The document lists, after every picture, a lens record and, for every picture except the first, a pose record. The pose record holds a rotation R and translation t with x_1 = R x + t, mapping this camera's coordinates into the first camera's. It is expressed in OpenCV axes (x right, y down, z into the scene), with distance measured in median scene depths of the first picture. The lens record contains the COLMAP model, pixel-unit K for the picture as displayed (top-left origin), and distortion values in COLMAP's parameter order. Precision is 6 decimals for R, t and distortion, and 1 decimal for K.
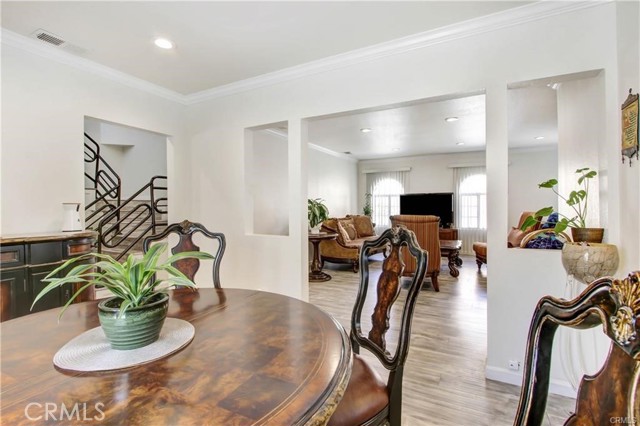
lens RADIAL K [[296.6, 0, 318.9], [0, 296.6, 200.9], [0, 0, 1]] dist [-0.005395, -0.000441]
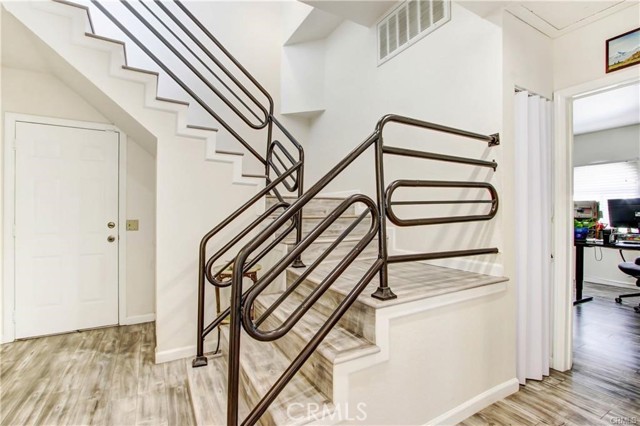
lens RADIAL K [[296.6, 0, 317.5], [0, 296.6, 212.6], [0, 0, 1]] dist [-0.005395, -0.000441]
pose [[0.842884, 0.002733, -0.538089, -0.409887], [0.001635, 0.999969, 0.007641, 0.022439], [0.538093, -0.007321, 0.842854, 0.631099]]
